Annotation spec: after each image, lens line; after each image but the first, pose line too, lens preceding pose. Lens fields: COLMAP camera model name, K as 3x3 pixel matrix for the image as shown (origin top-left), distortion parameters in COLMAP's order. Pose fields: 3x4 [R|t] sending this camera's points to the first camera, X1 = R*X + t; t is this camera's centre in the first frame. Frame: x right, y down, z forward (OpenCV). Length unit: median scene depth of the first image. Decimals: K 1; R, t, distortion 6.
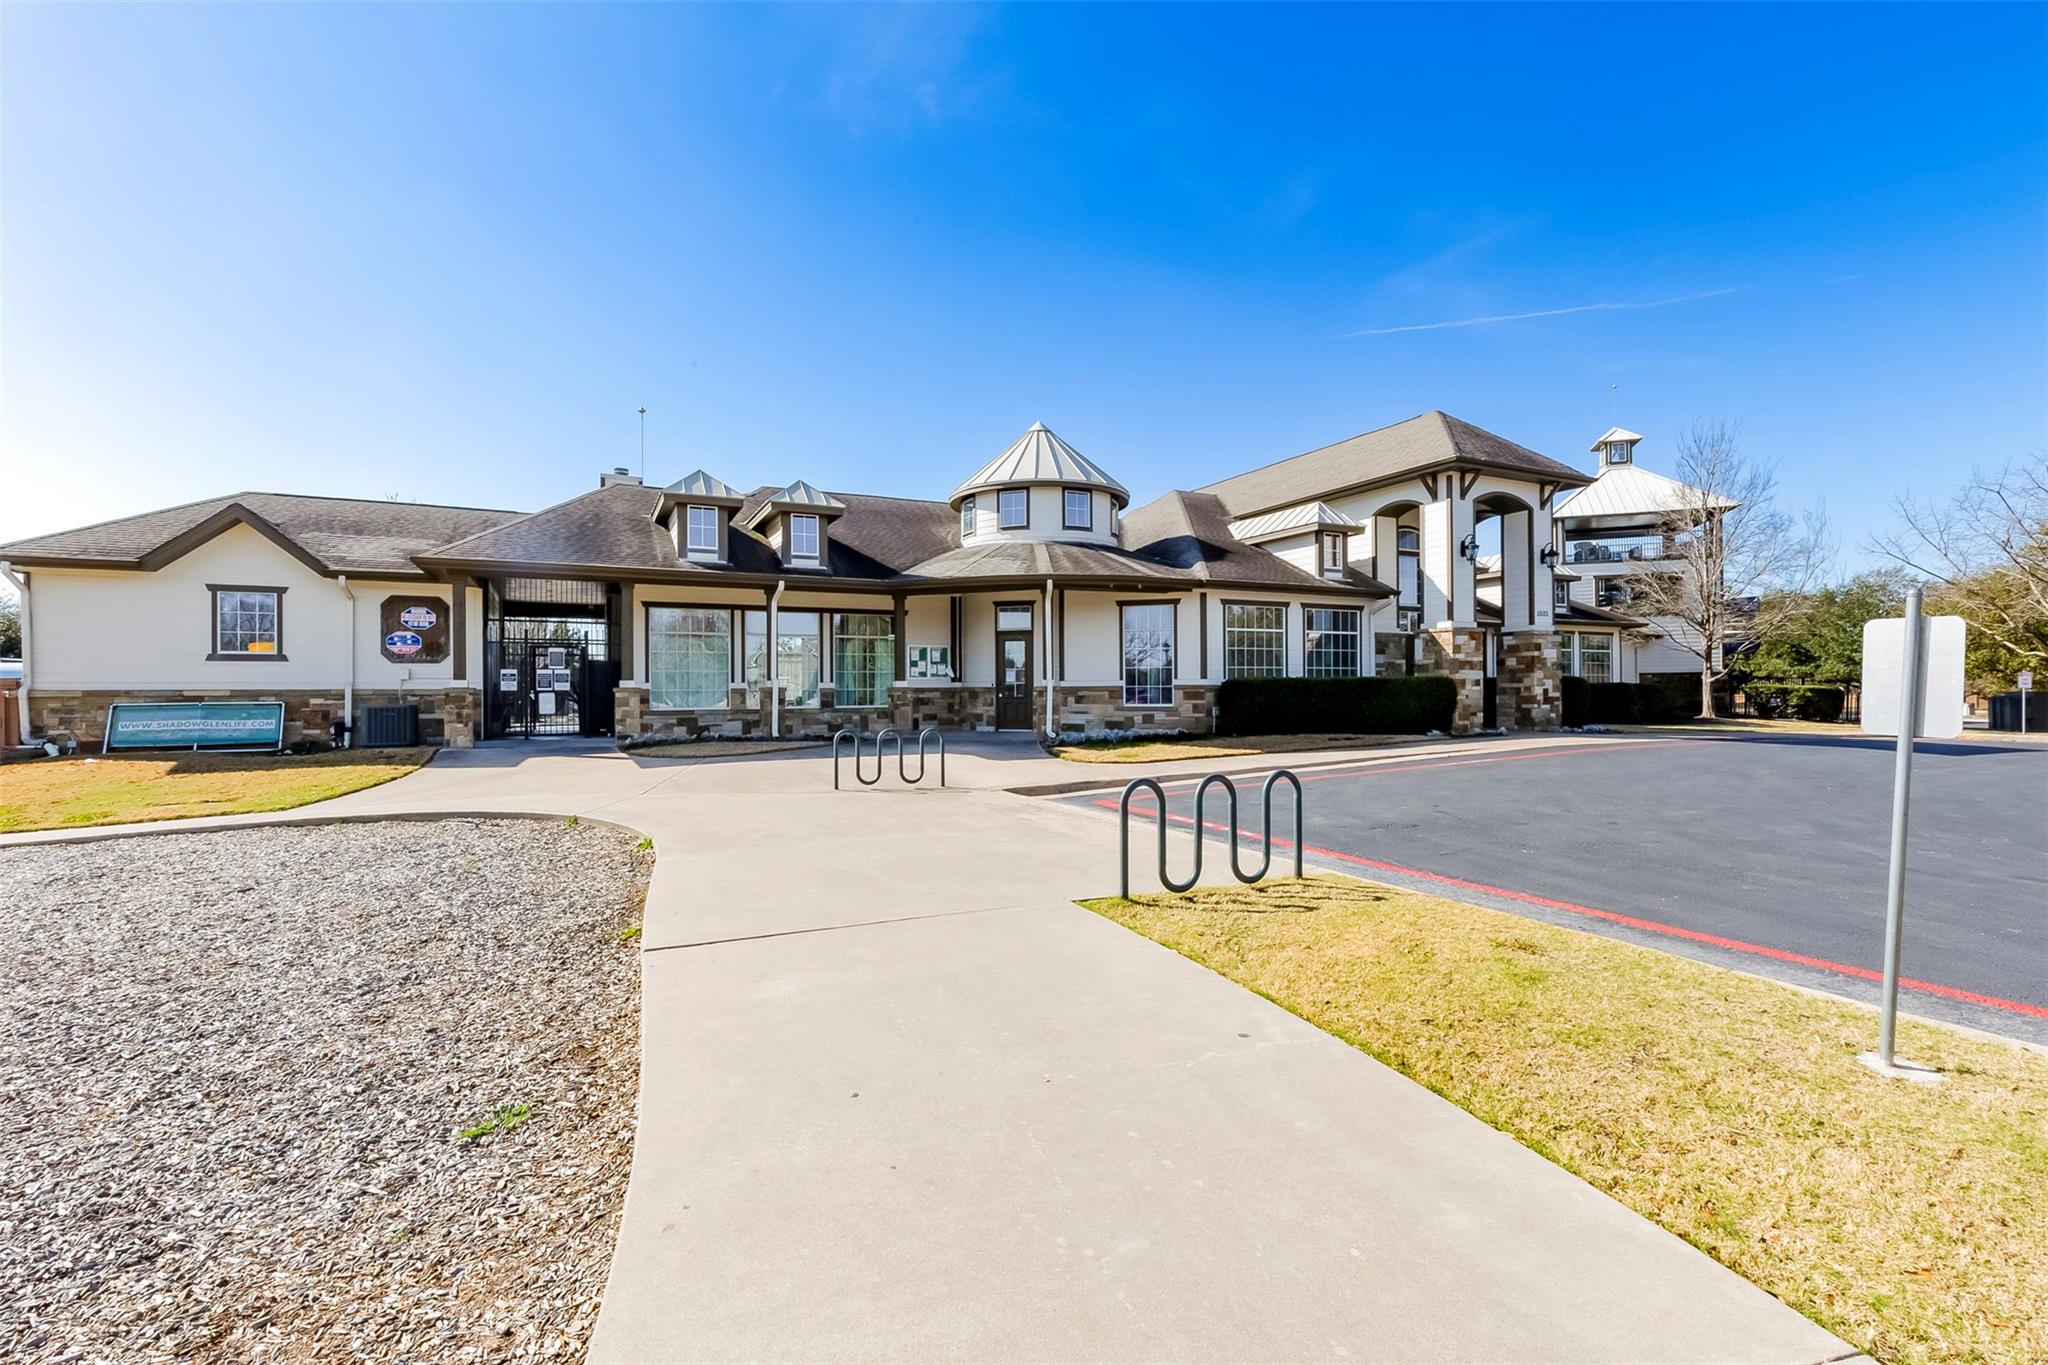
lens RADIAL K [[935.2, 0, 1027.8], [0, 935.2, 678.9], [0, 0, 1]] dist [0.002441, -0.000457]
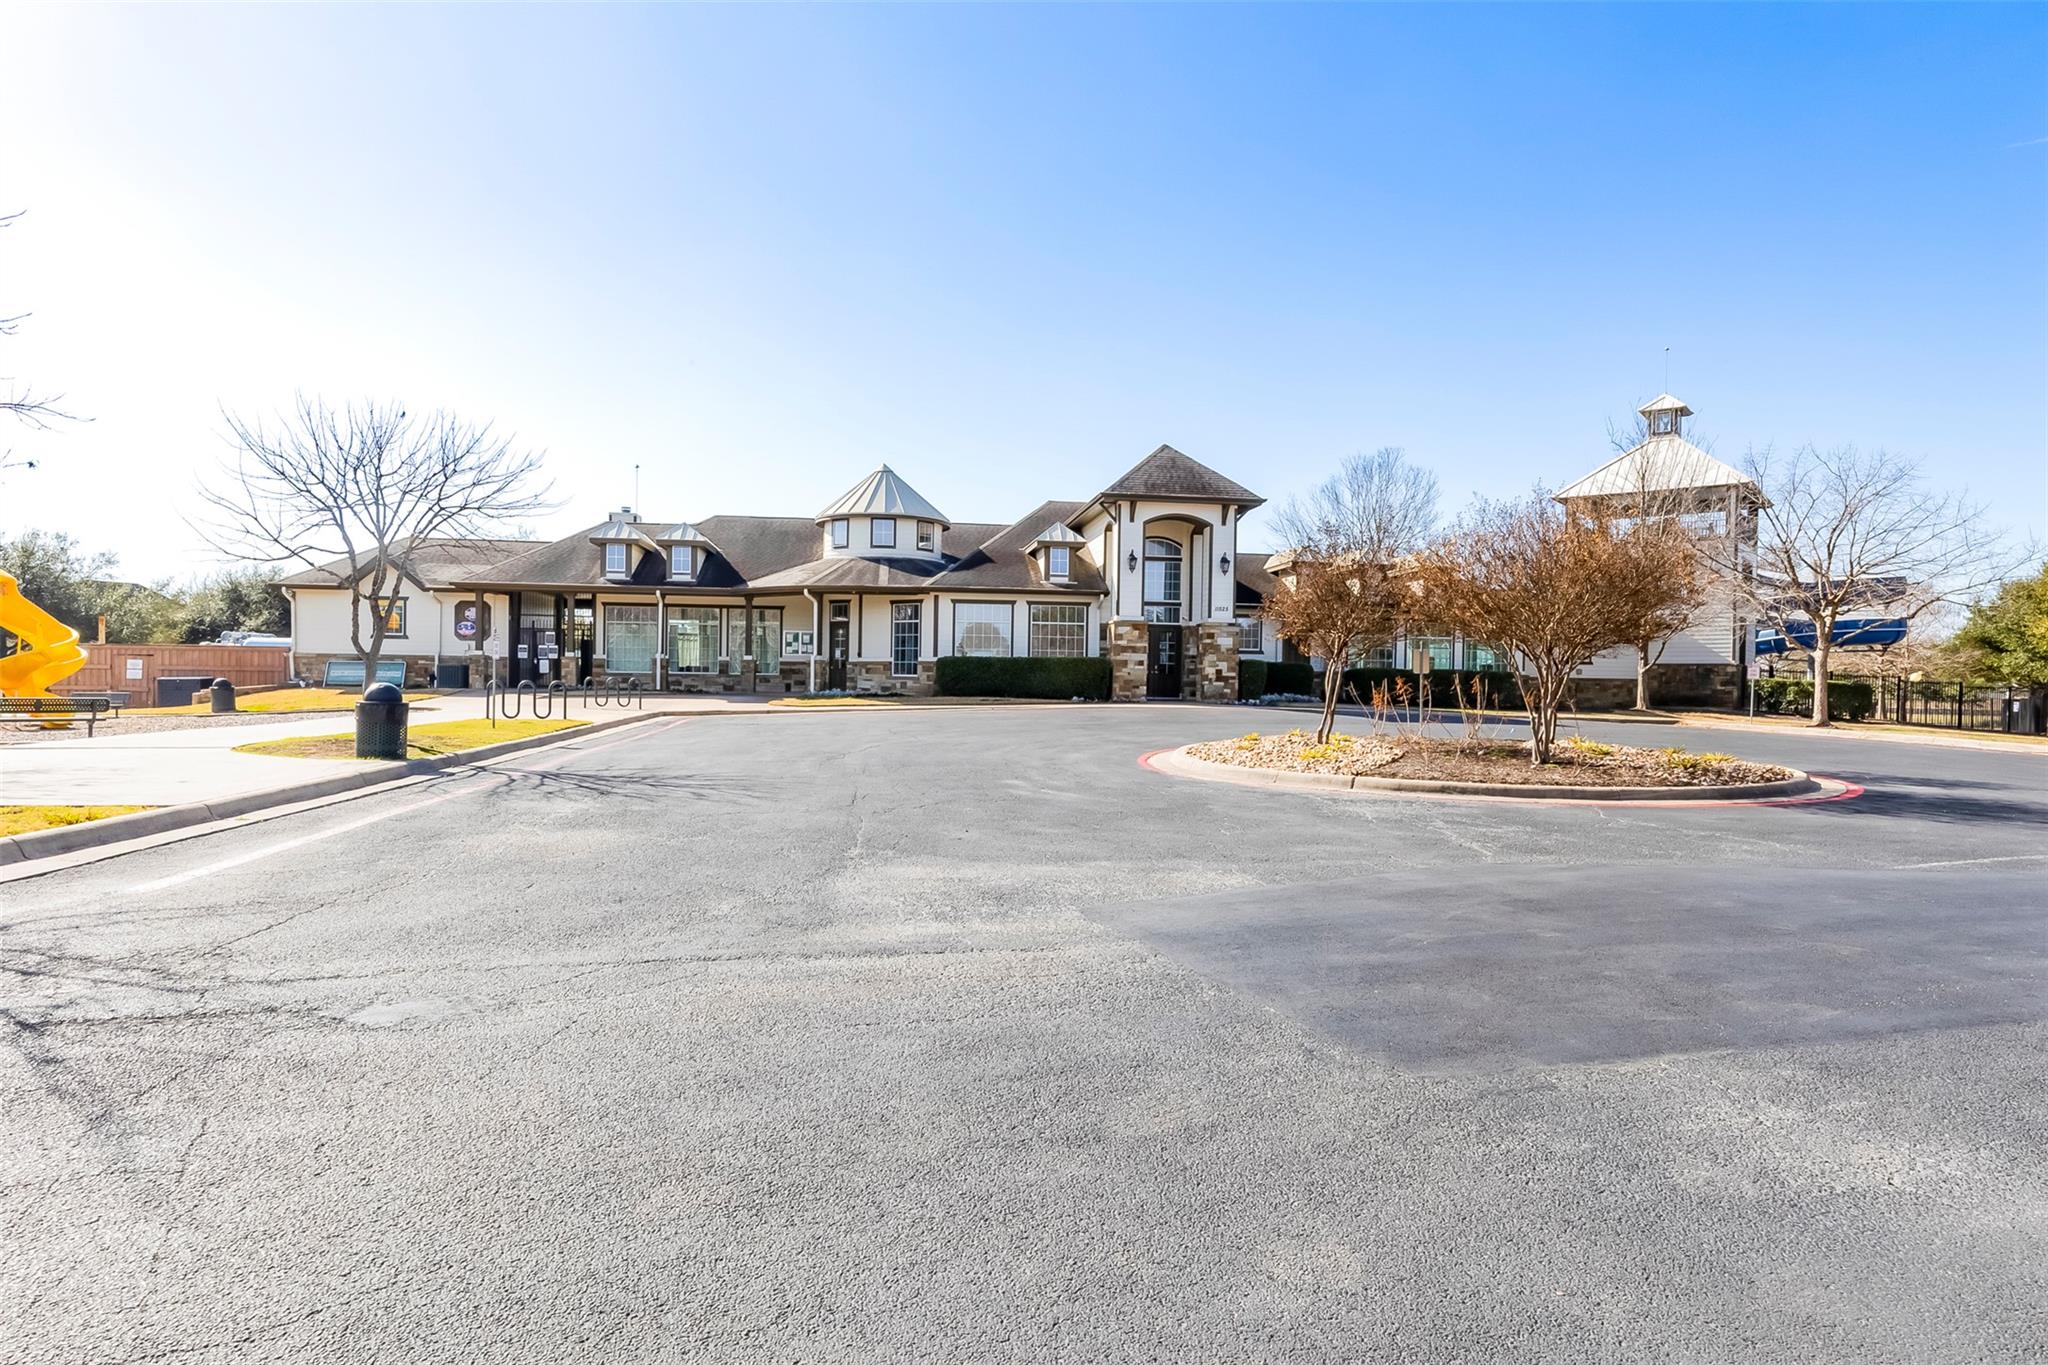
lens RADIAL K [[1210.5, 0, 1021.0], [0, 1210.5, 686.0], [0, 0, 1]] dist [-0.022532, 0.000296]
pose [[0.946993, 0.021557, -0.320529, 0.868143], [-0.016177, 0.999680, 0.019439, 0.006001], [0.320846, -0.013223, 0.947039, -0.654990]]
